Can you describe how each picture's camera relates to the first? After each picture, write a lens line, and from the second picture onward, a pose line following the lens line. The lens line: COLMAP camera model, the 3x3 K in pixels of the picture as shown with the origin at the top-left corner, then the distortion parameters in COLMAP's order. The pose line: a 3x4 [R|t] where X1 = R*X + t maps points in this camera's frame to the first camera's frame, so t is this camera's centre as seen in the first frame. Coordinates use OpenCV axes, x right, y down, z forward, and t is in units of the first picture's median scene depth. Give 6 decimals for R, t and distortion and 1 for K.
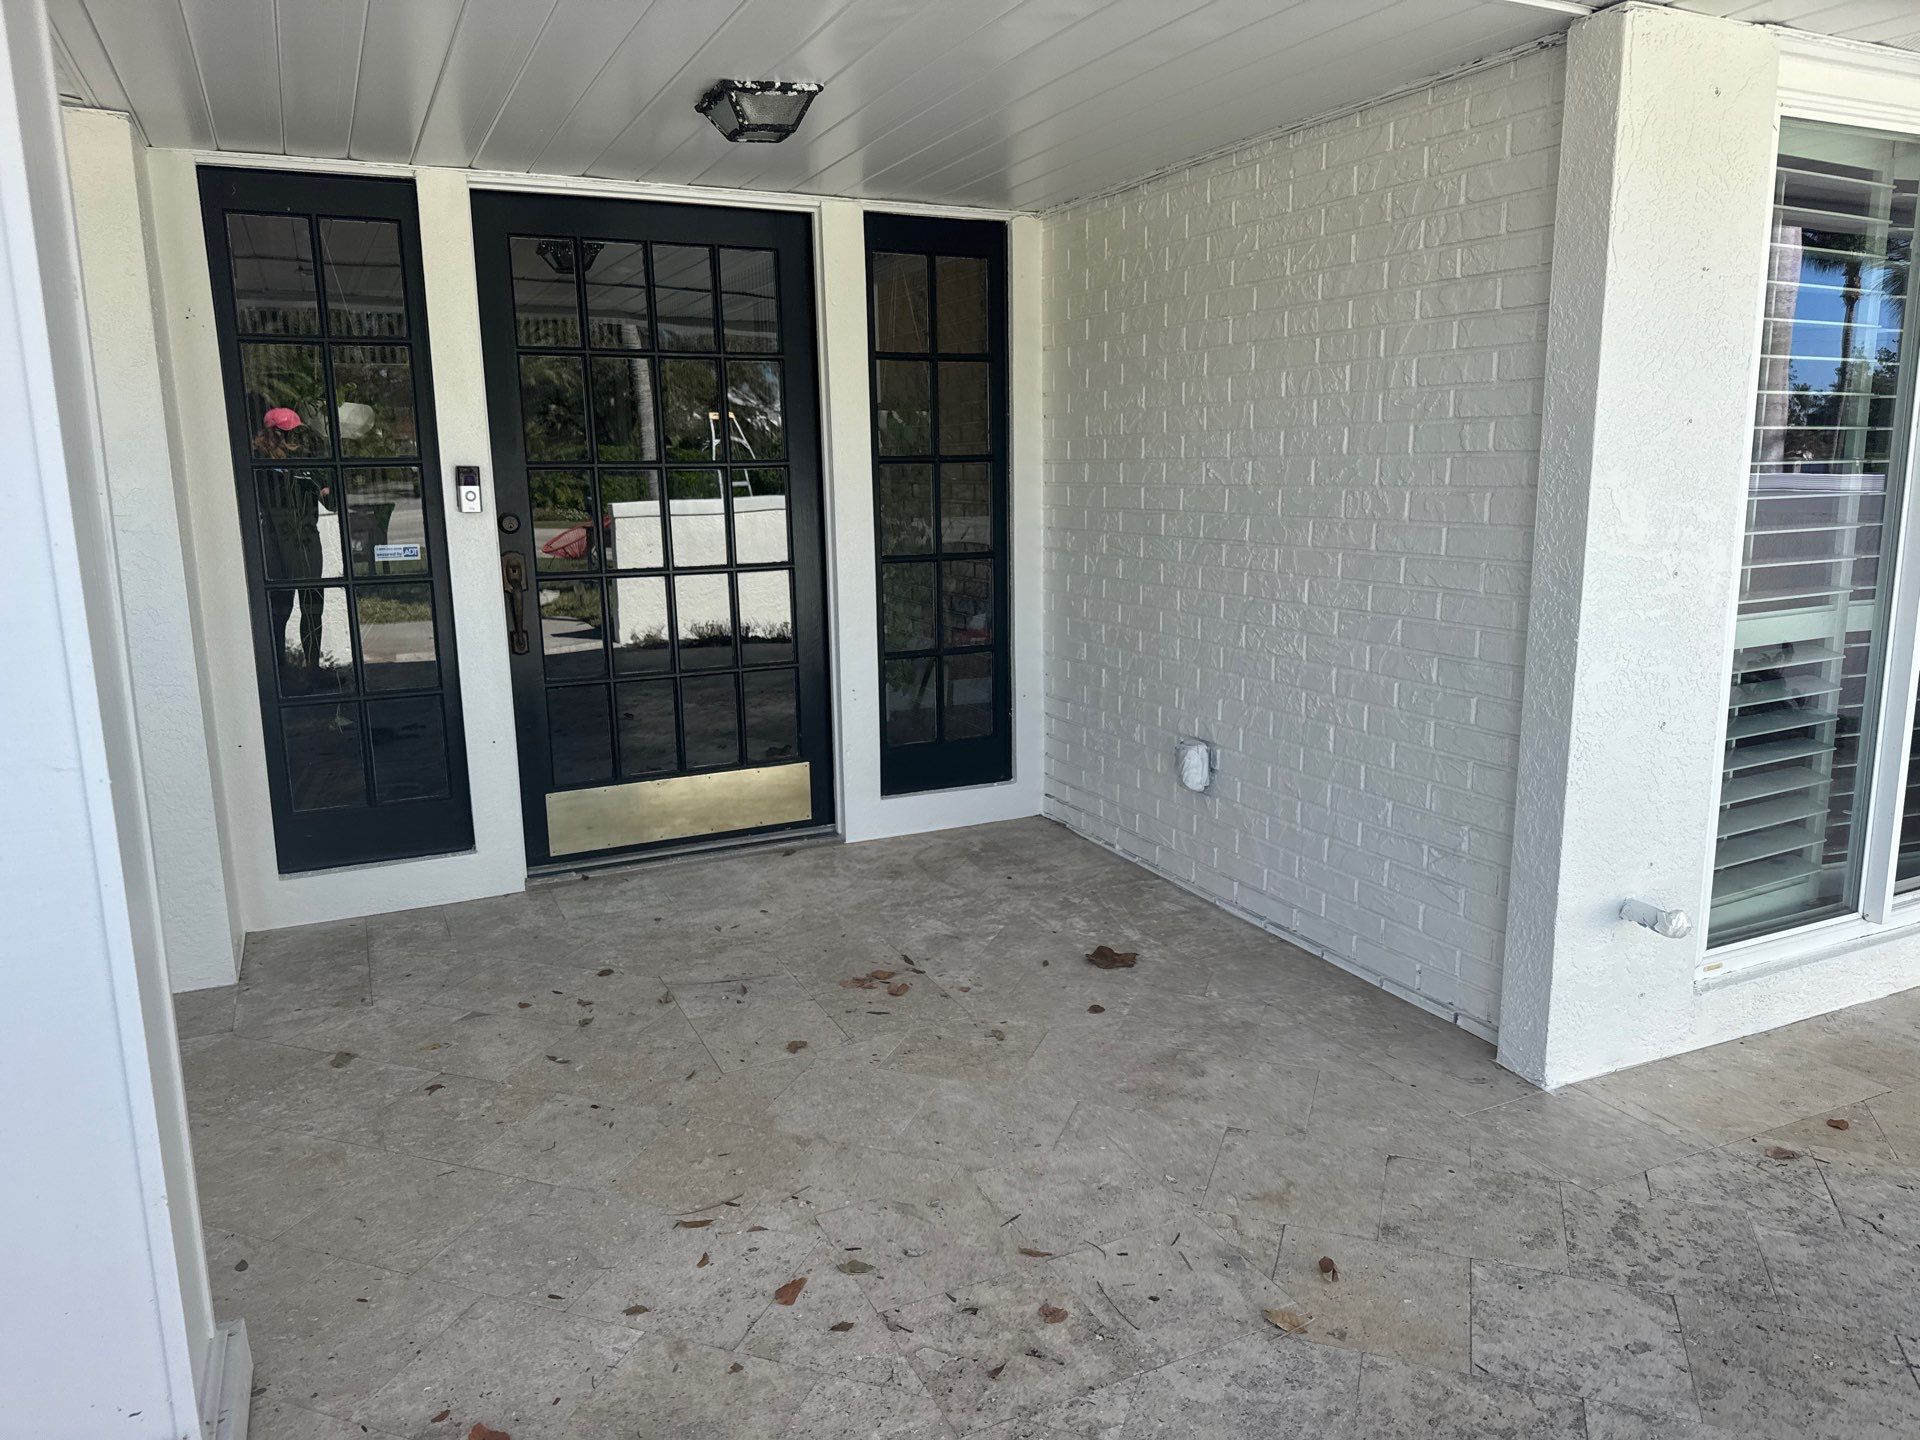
lens RADIAL K [[1350.1, 0, 959.0], [0, 1350.1, 728.0], [0, 0, 1]] dist [0.005439, -0.015880]
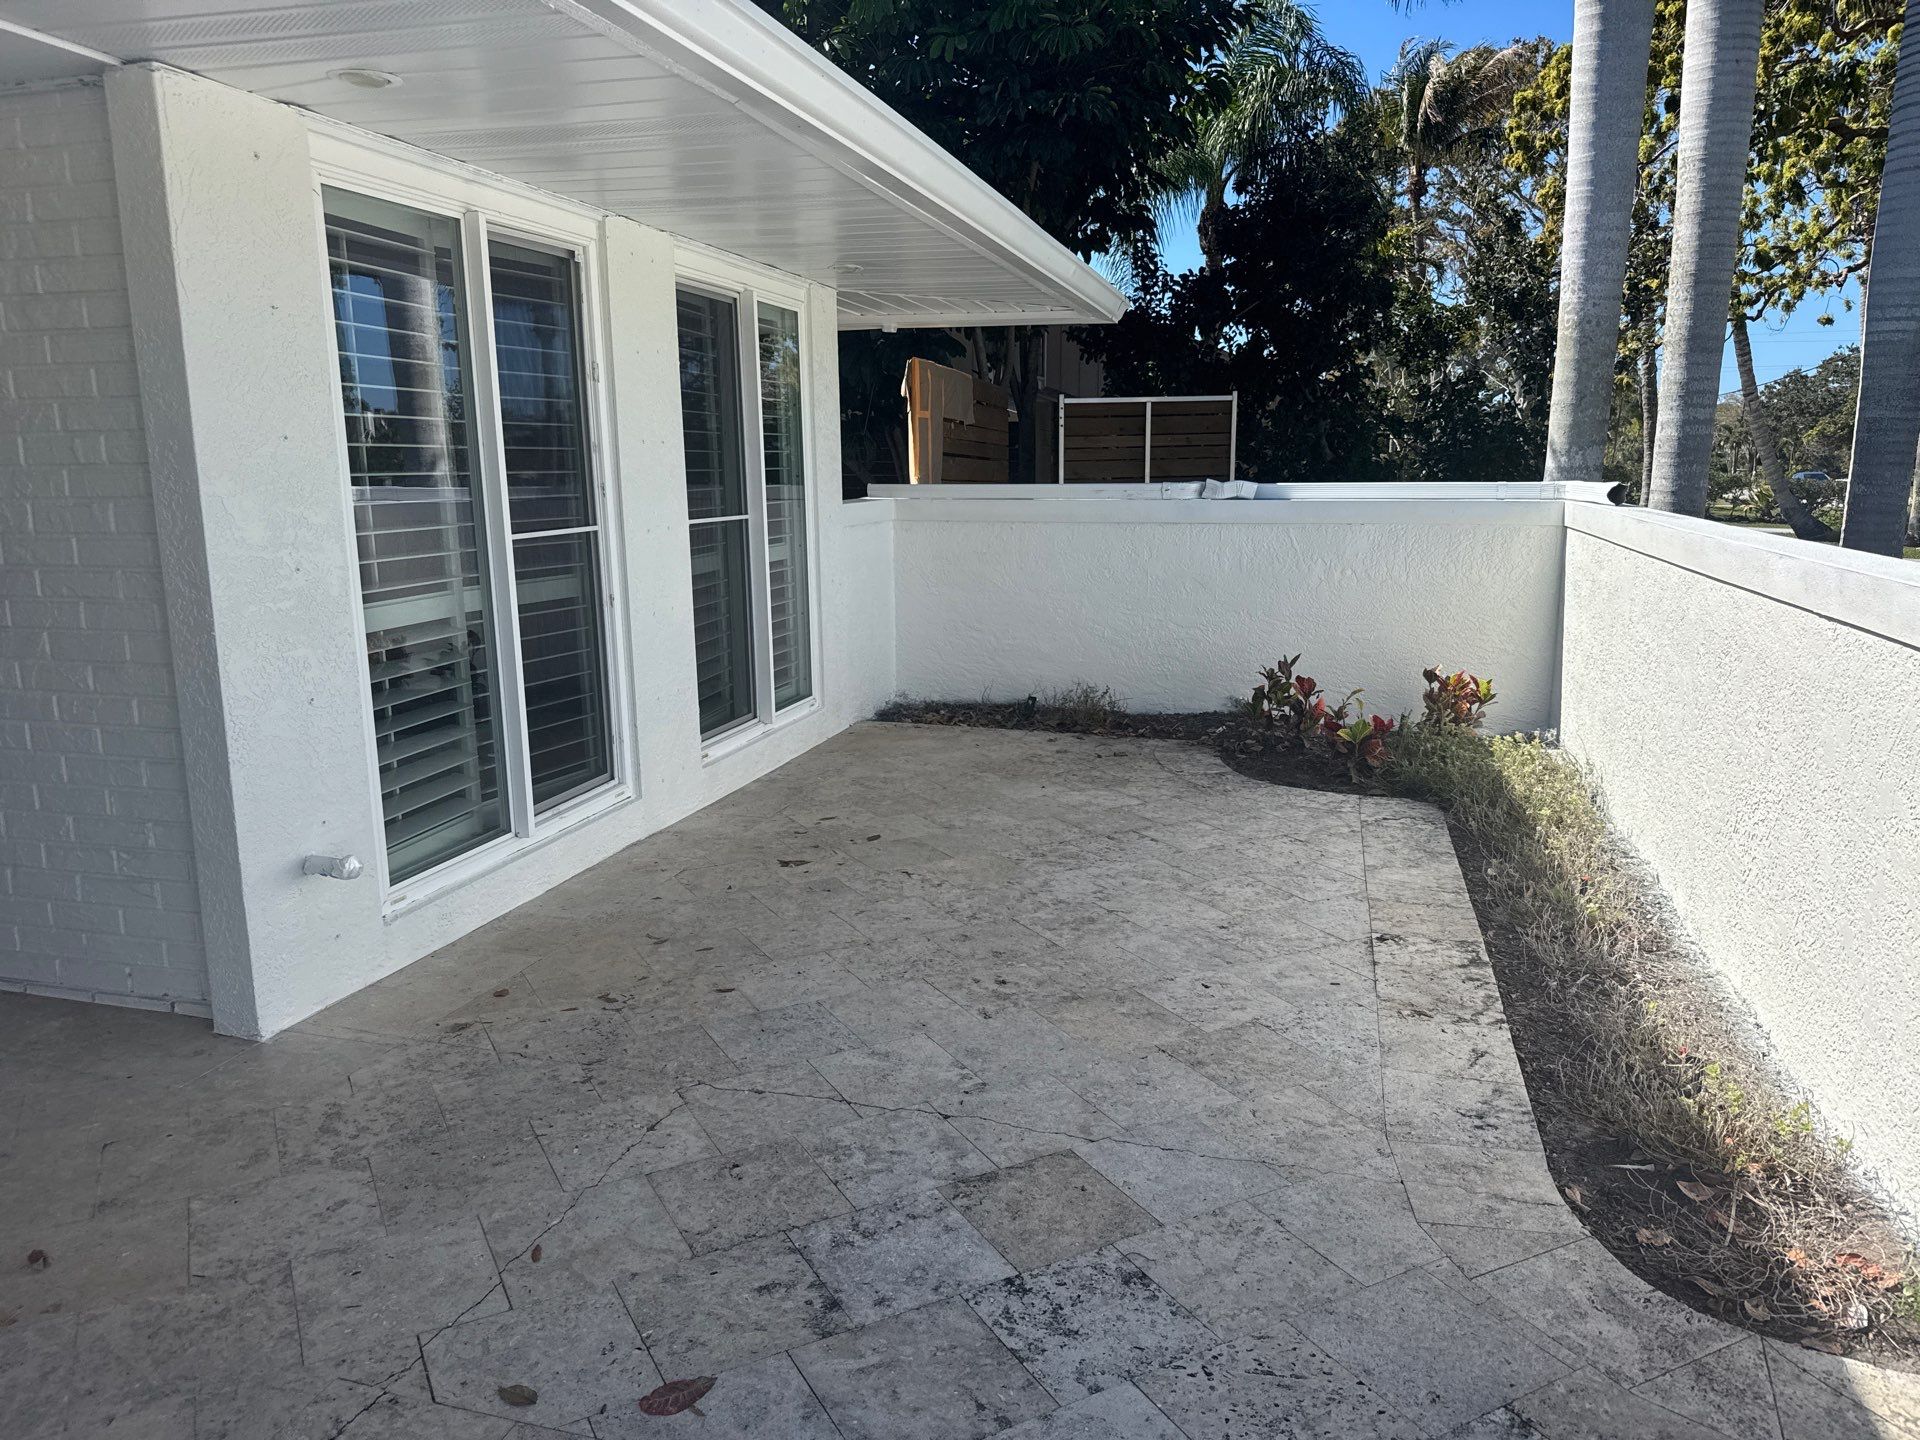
lens RADIAL K [[1350.1, 0, 959.0], [0, 1350.1, 728.0], [0, 0, 1]] dist [0.005439, -0.015880]
pose [[0.649662, -0.139101, 0.747389, 0.015694], [0.146529, 0.987595, 0.056438, 0.036993], [-0.745968, 0.072848, 0.661985, -0.176347]]
